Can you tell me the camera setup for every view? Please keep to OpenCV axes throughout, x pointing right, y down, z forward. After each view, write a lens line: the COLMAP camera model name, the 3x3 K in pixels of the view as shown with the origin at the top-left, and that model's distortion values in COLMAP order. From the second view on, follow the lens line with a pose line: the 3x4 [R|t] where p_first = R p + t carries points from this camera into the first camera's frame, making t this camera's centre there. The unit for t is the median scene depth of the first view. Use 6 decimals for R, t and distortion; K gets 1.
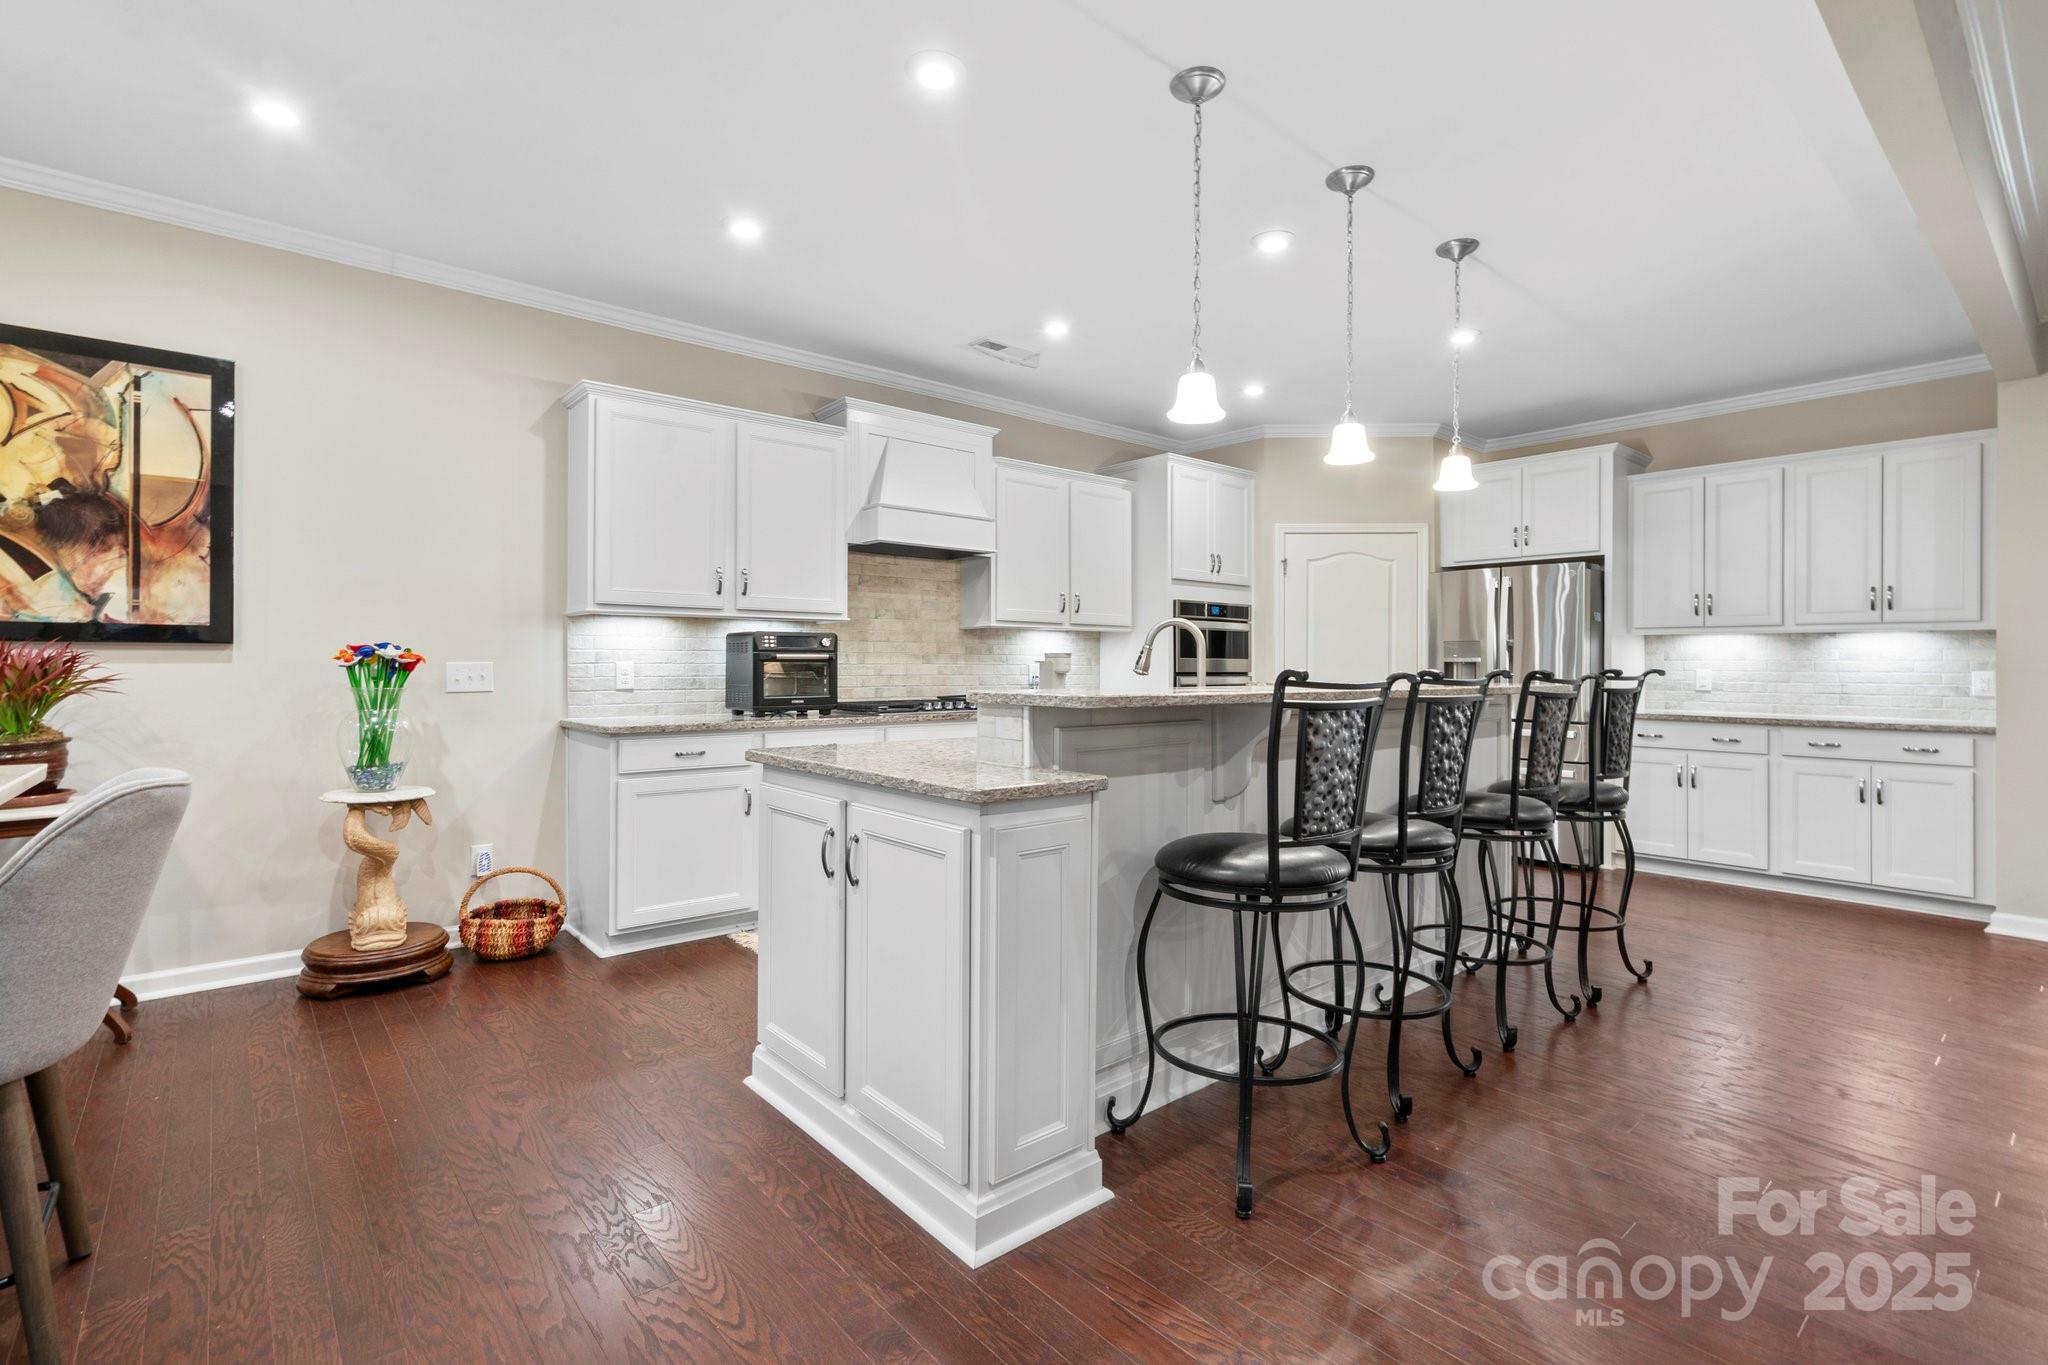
lens RADIAL K [[942.6, 0, 1016.6], [0, 942.6, 671.9], [0, 0, 1]] dist [0.004517, 0.000272]
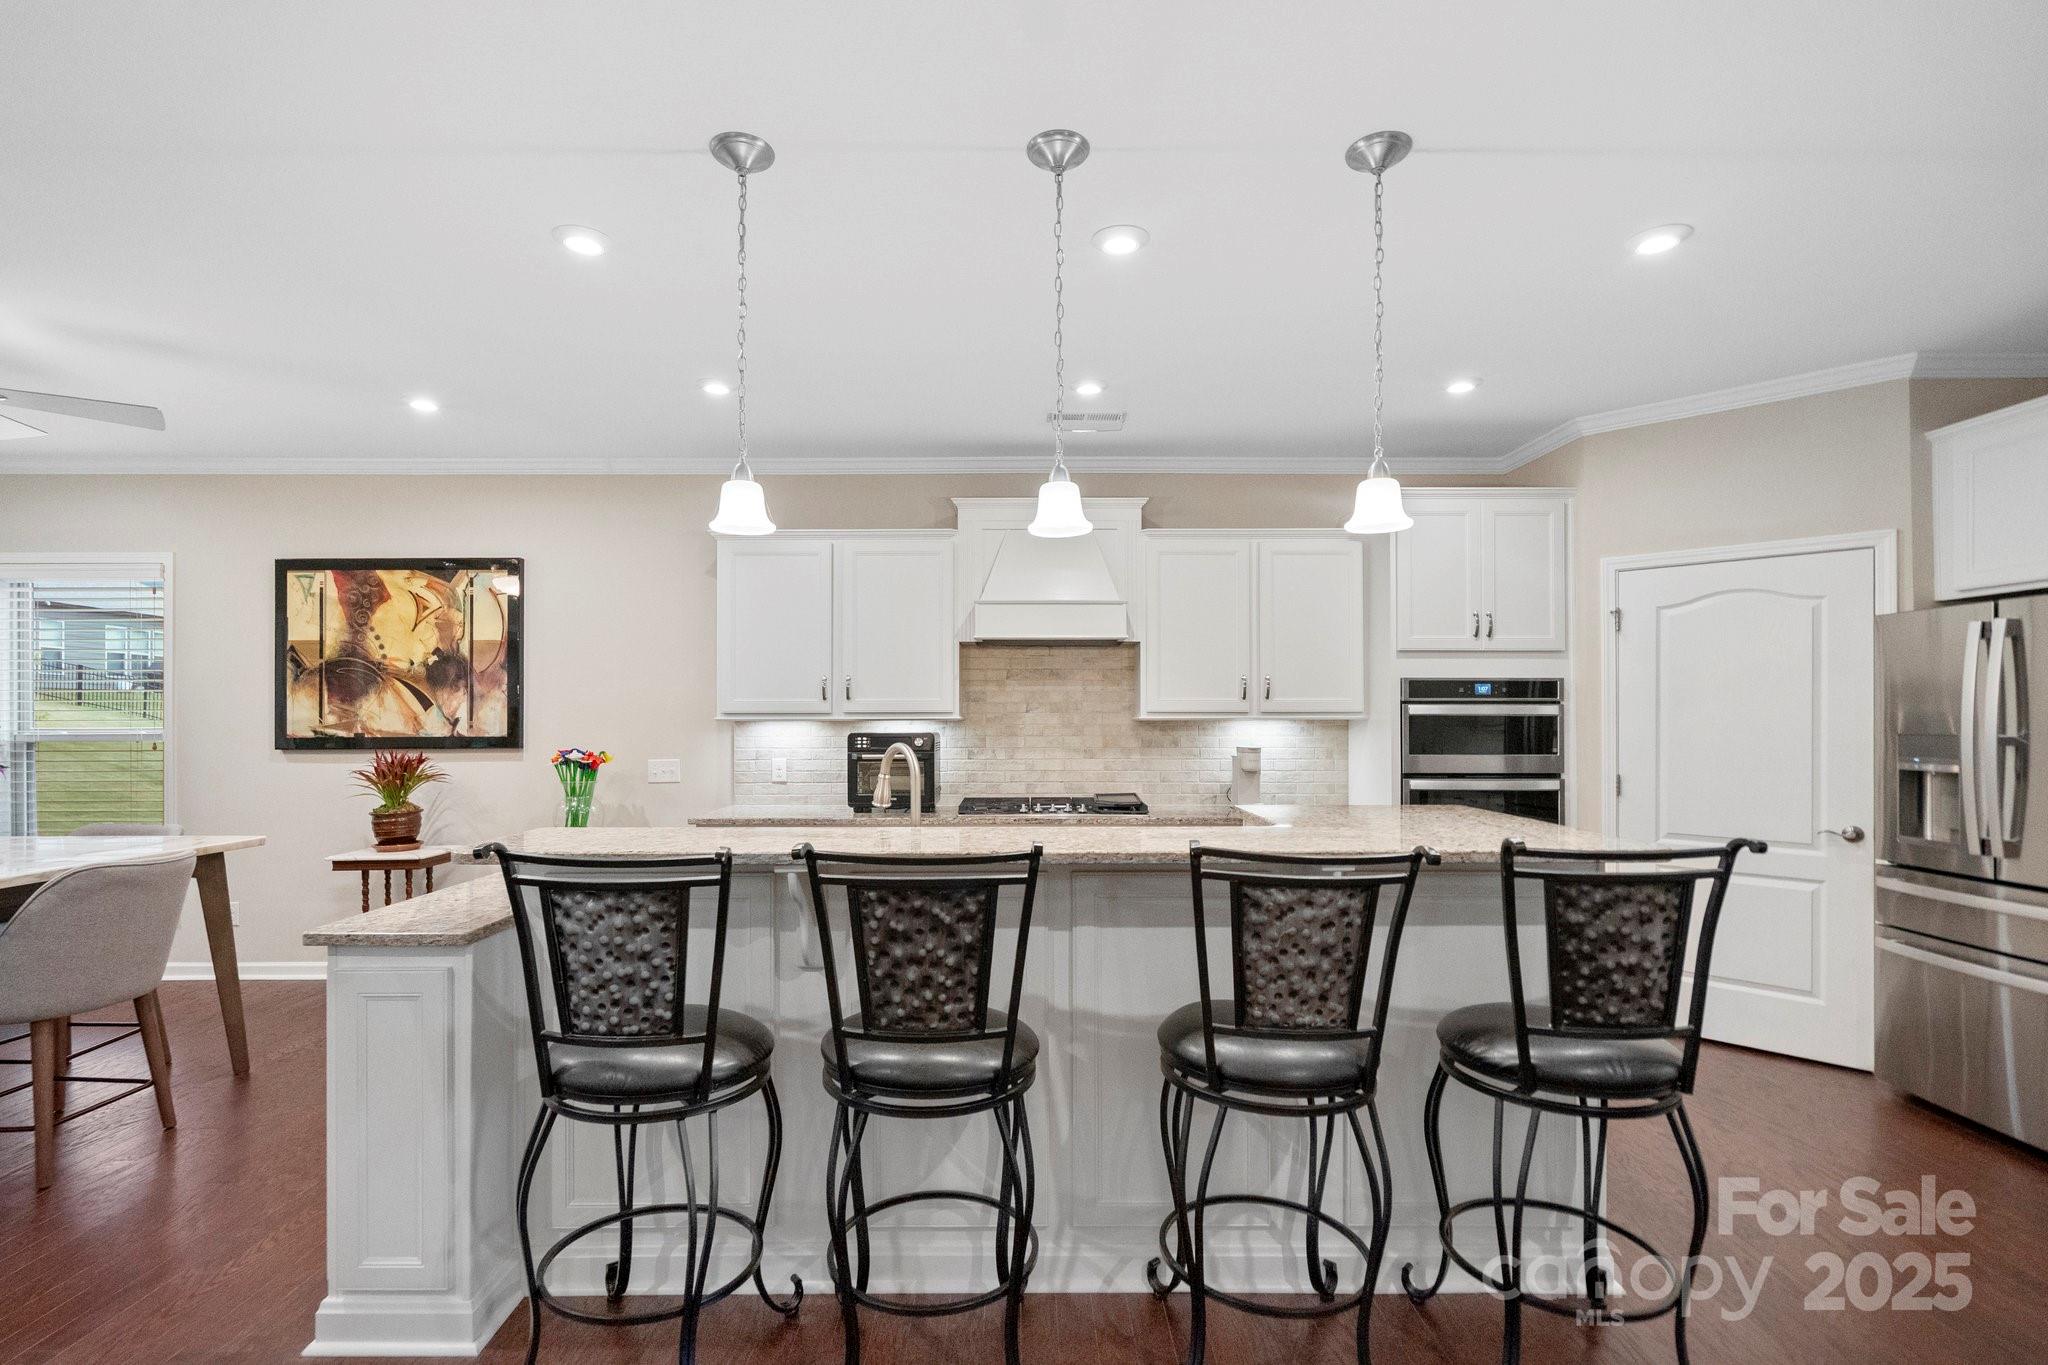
lens RADIAL K [[942.6, 0, 1025.4], [0, 942.6, 725.9], [0, 0, 1]] dist [0.004517, 0.000272]
pose [[0.764185, 0.000744, -0.644997, 0.749949], [-0.000481, 1.000000, 0.000583, -0.067865], [0.644997, -0.000135, 0.764185, 0.390015]]
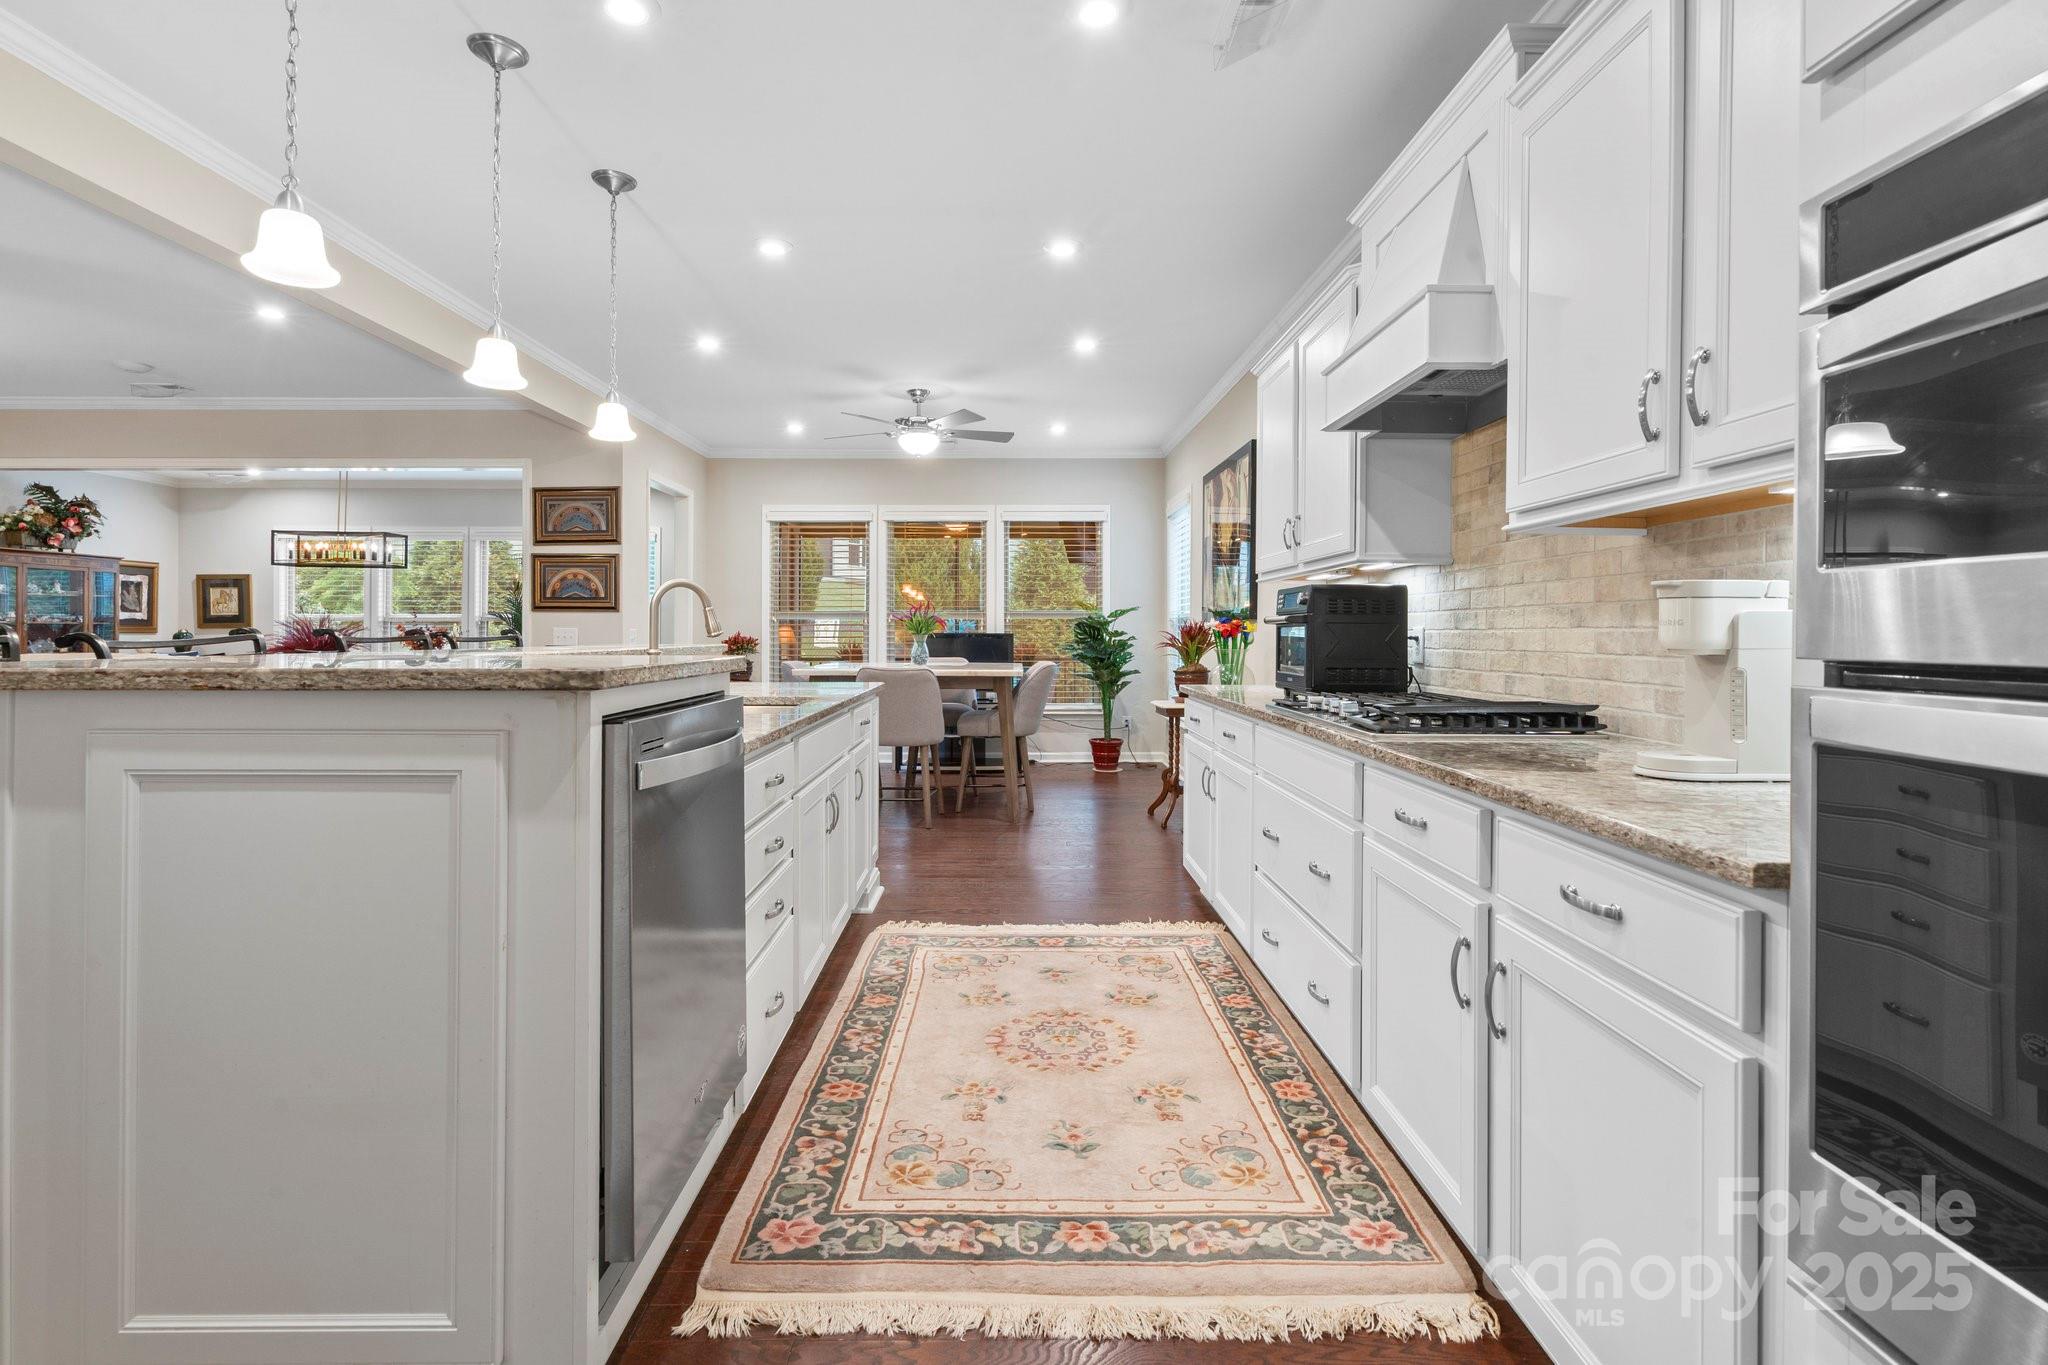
lens RADIAL K [[942.6, 0, 1016.0], [0, 942.6, 629.8], [0, 0, 1]] dist [0.004517, 0.000272]
pose [[-0.637999, 0.001693, -0.770035, 0.660721], [-0.000187, 0.999997, 0.002354, -0.013871], [0.770037, 0.001646, -0.637997, 1.752184]]
